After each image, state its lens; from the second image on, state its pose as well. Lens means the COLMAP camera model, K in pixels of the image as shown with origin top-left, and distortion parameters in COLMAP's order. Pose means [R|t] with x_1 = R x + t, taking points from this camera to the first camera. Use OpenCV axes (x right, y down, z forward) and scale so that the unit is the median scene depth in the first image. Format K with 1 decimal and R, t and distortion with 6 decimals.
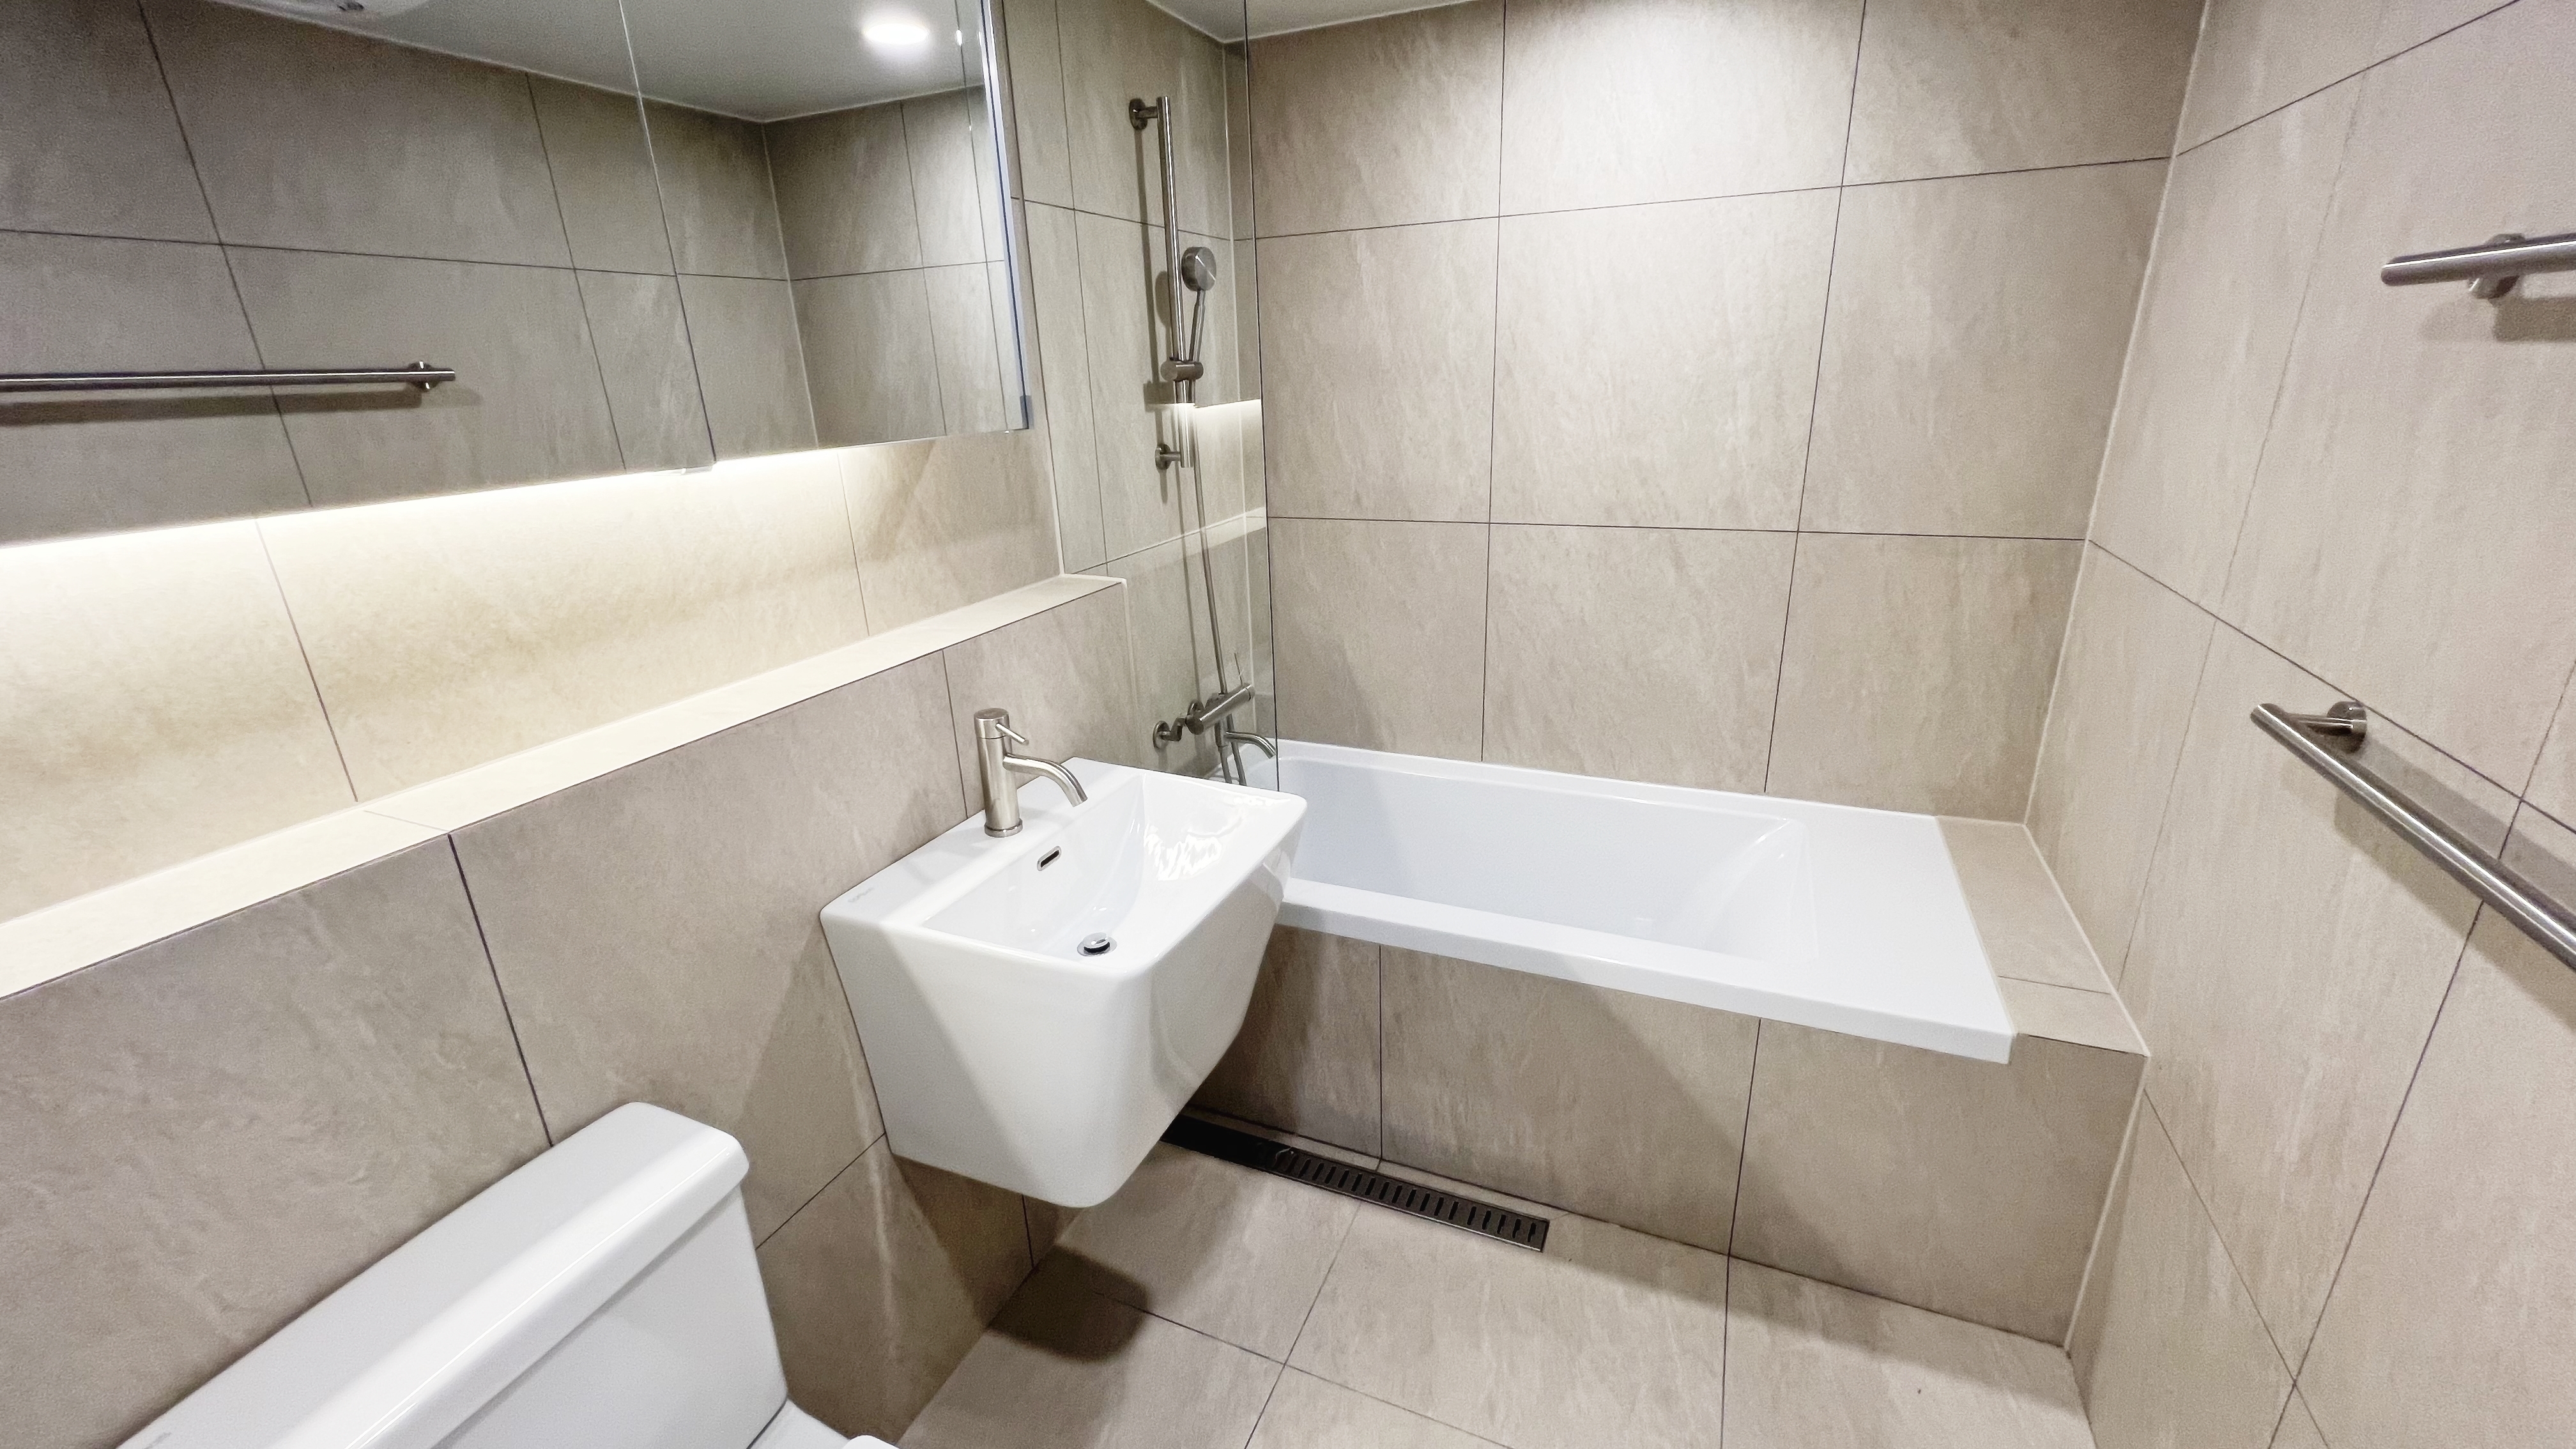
lens RADIAL K [[1036.6, 0, 1288.0], [0, 1036.6, 724.5], [0, 0, 1]] dist [-0.002002, -0.000596]
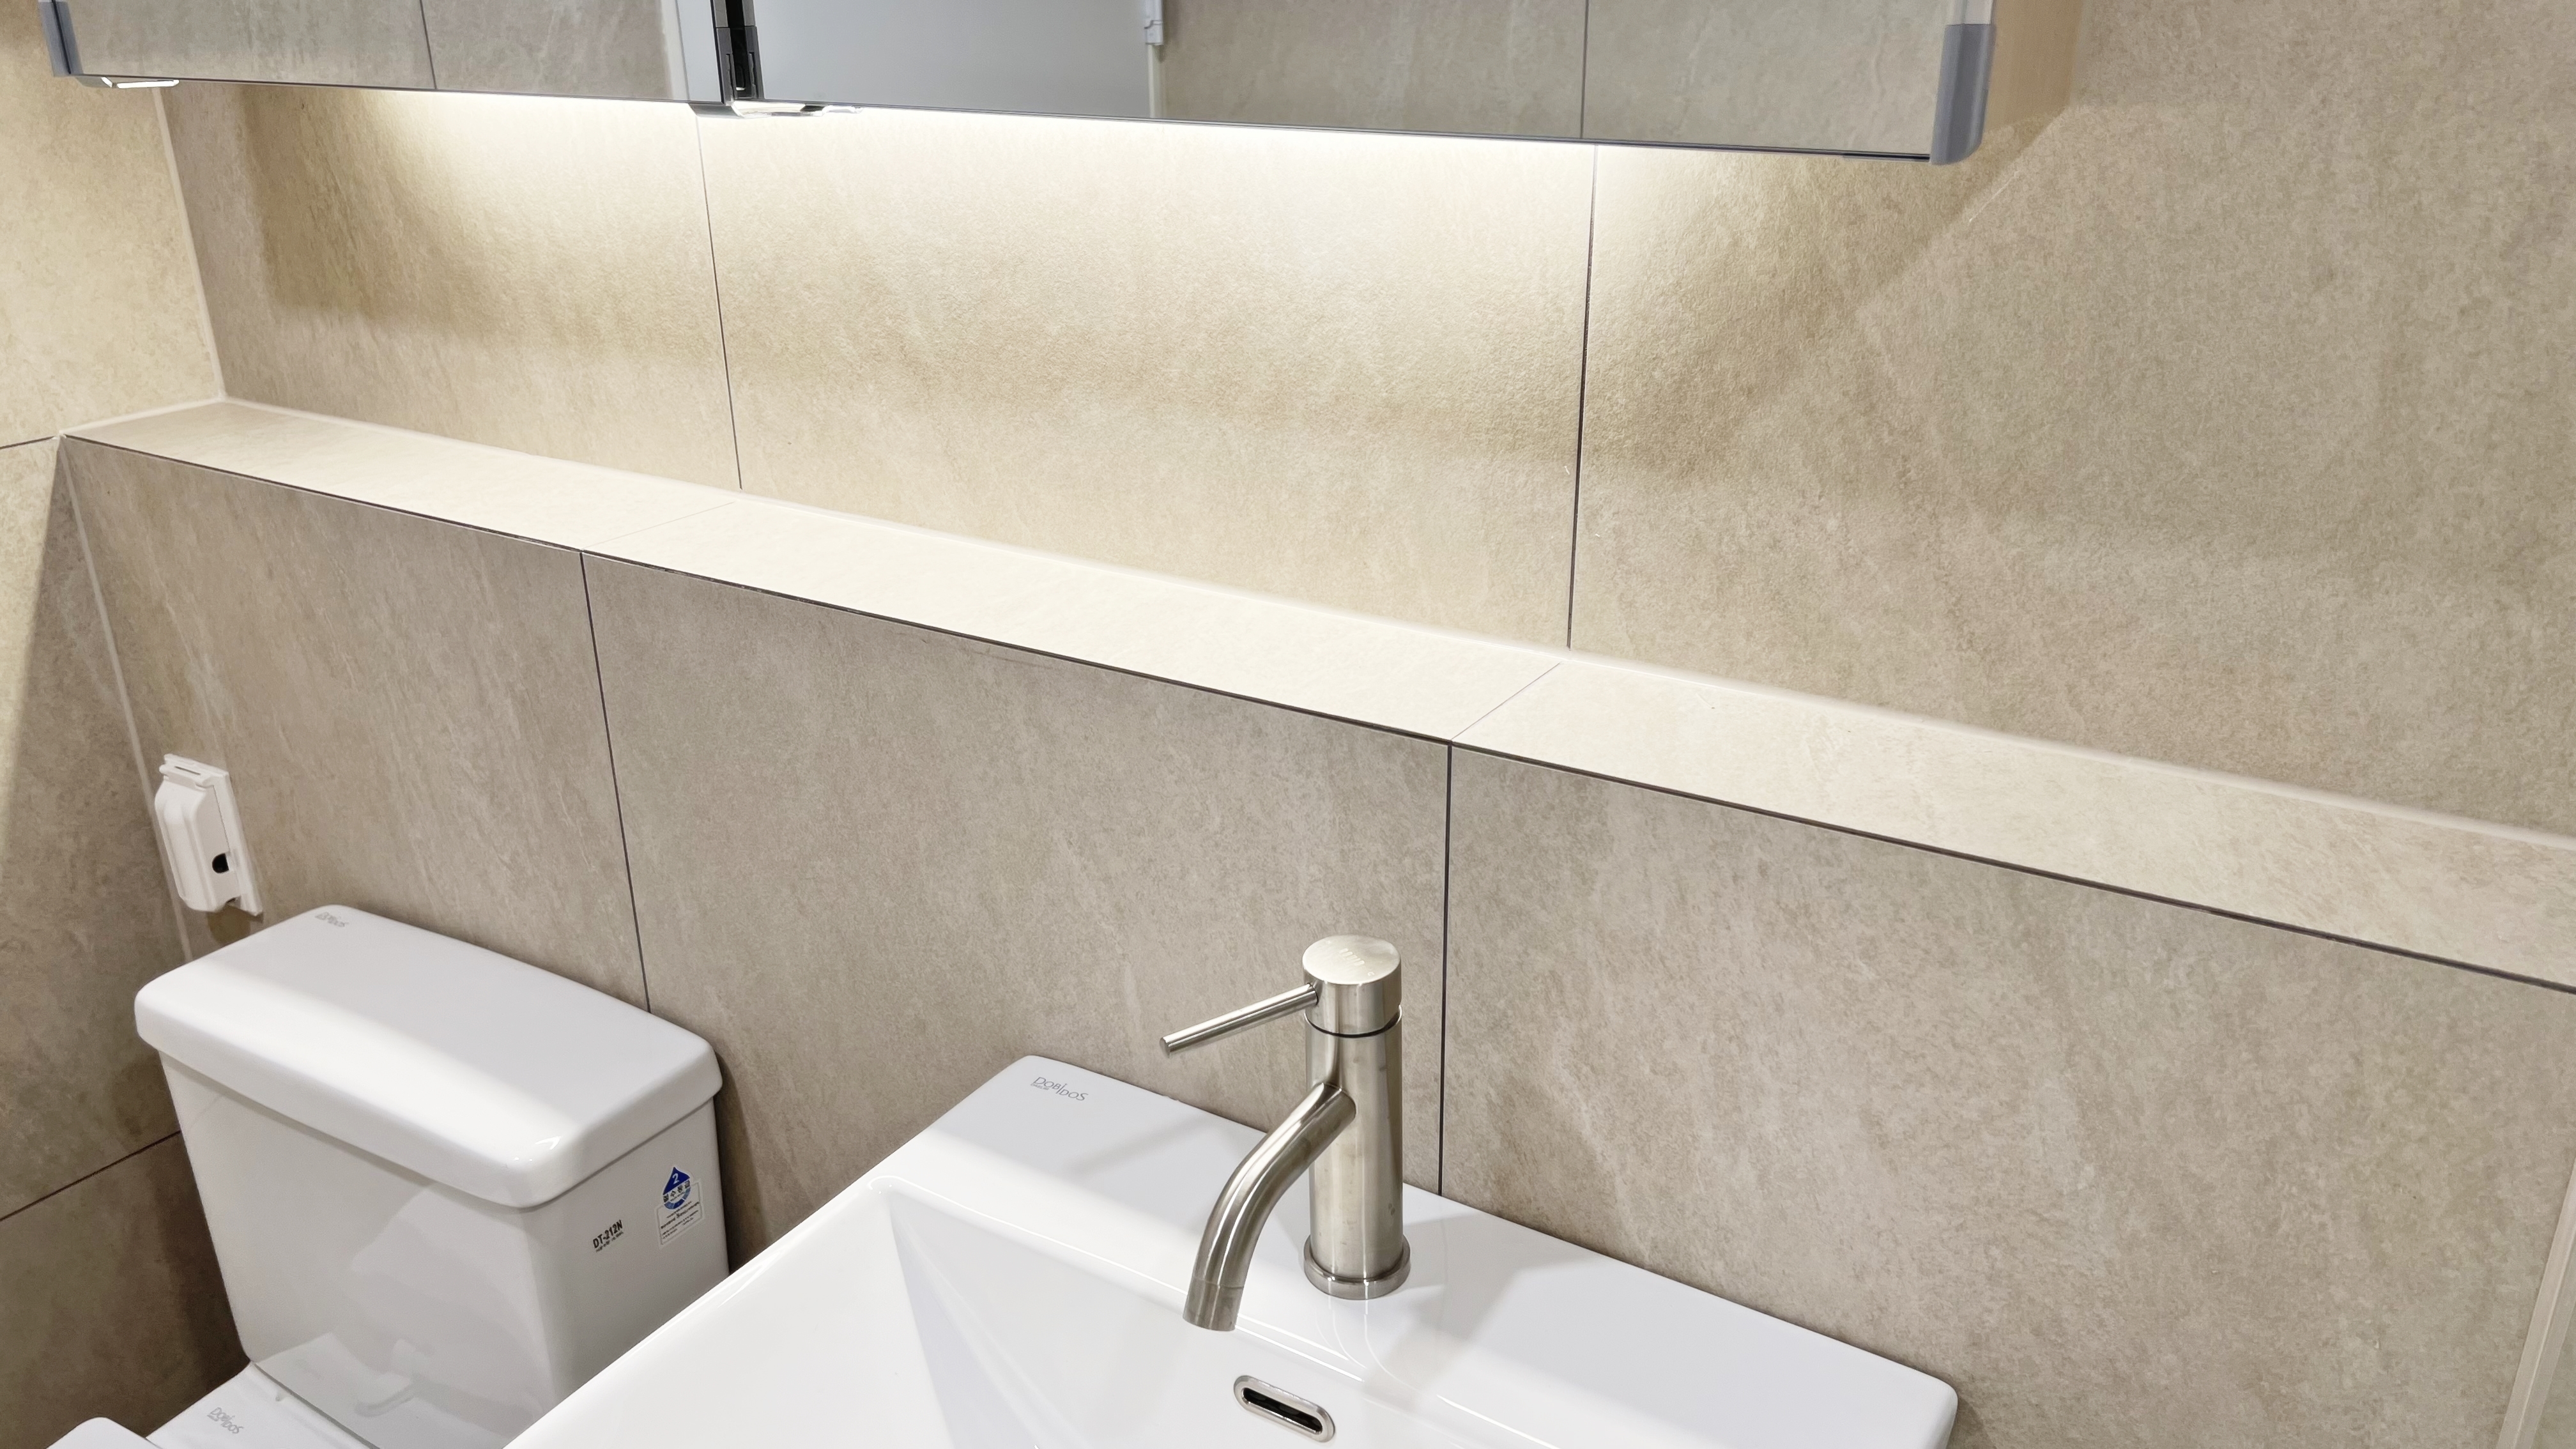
lens RADIAL K [[1909.0, 0, 1282.1], [0, 1909.0, 740.3], [0, 0, 1]] dist [0.045739, -0.046623]
pose [[-0.153200, 0.407197, -0.900400, 0.264561], [-0.314714, 0.843609, 0.435061, -0.354316], [0.936742, 0.350020, -0.001090, 1.007460]]
